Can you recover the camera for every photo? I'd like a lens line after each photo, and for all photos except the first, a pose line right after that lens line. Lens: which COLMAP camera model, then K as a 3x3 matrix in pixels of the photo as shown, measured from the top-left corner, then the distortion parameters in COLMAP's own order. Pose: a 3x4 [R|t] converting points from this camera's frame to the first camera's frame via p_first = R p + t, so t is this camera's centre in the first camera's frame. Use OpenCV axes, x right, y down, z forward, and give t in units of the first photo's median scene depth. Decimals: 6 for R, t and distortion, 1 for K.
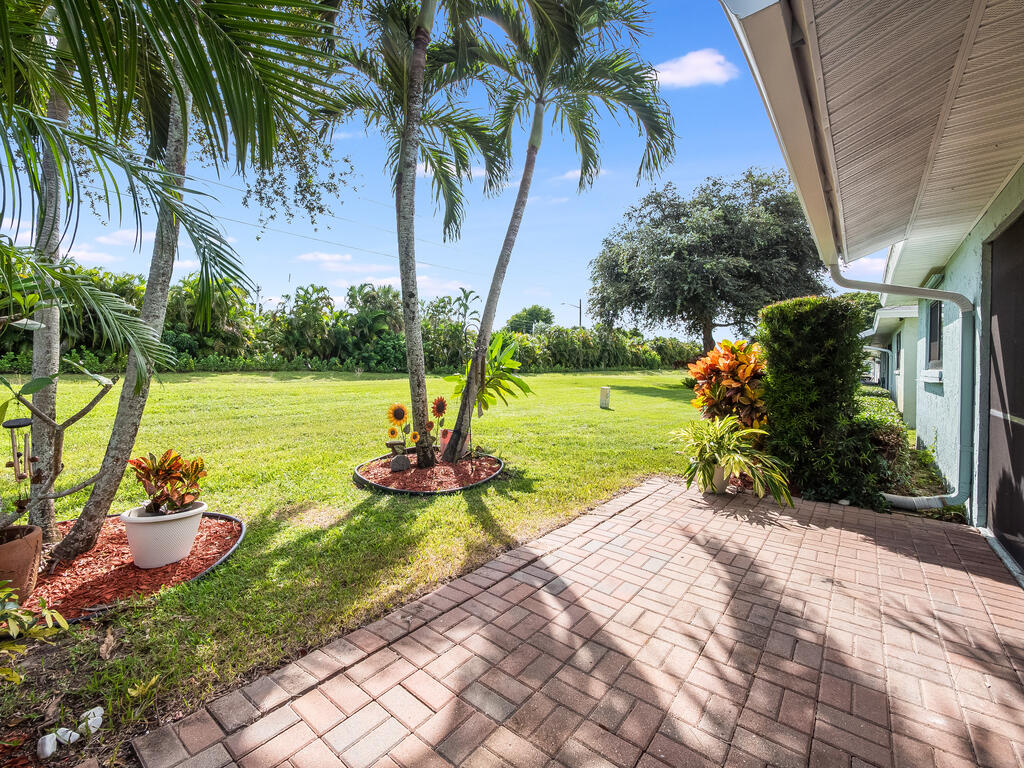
lens RADIAL K [[428.2, 0, 511.6], [0, 428.2, 362.2], [0, 0, 1]] dist [0.015091, 0.000110]
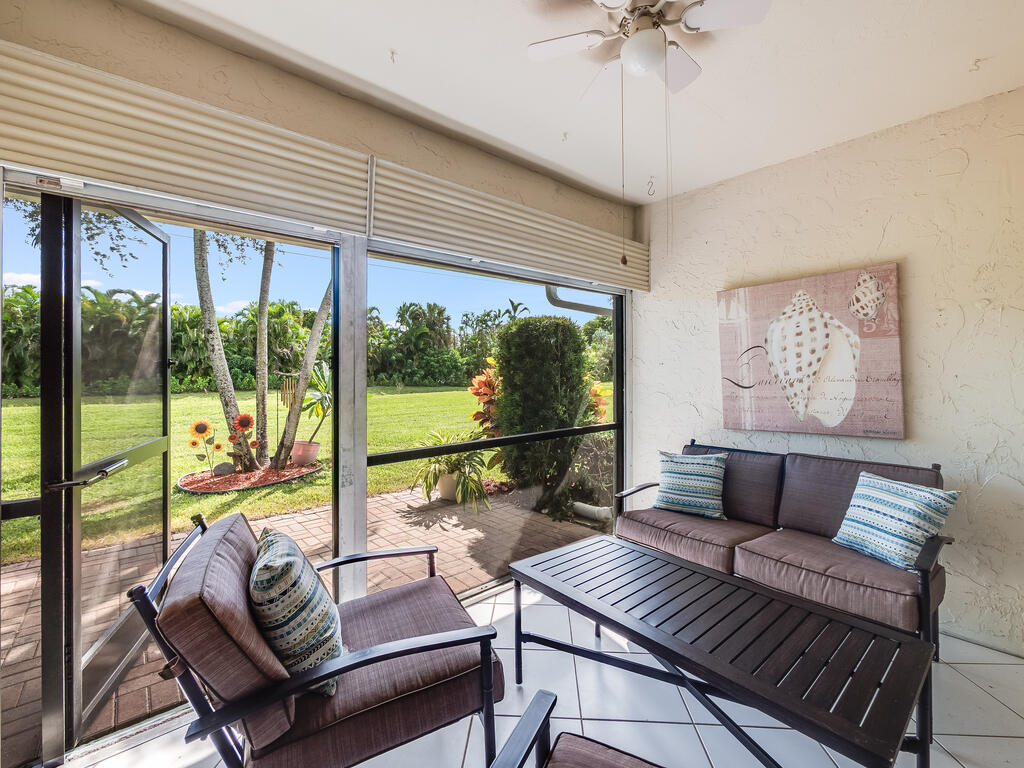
lens RADIAL K [[436.2, 0, 514.3], [0, 436.2, 369.8], [0, 0, 1]] dist [-0.001269, -0.000096]
pose [[0.984197, -0.028355, -0.174789, 0.107229], [0.027303, 0.999592, -0.008423, -0.001765], [0.174957, 0.003518, 0.984570, -0.009243]]
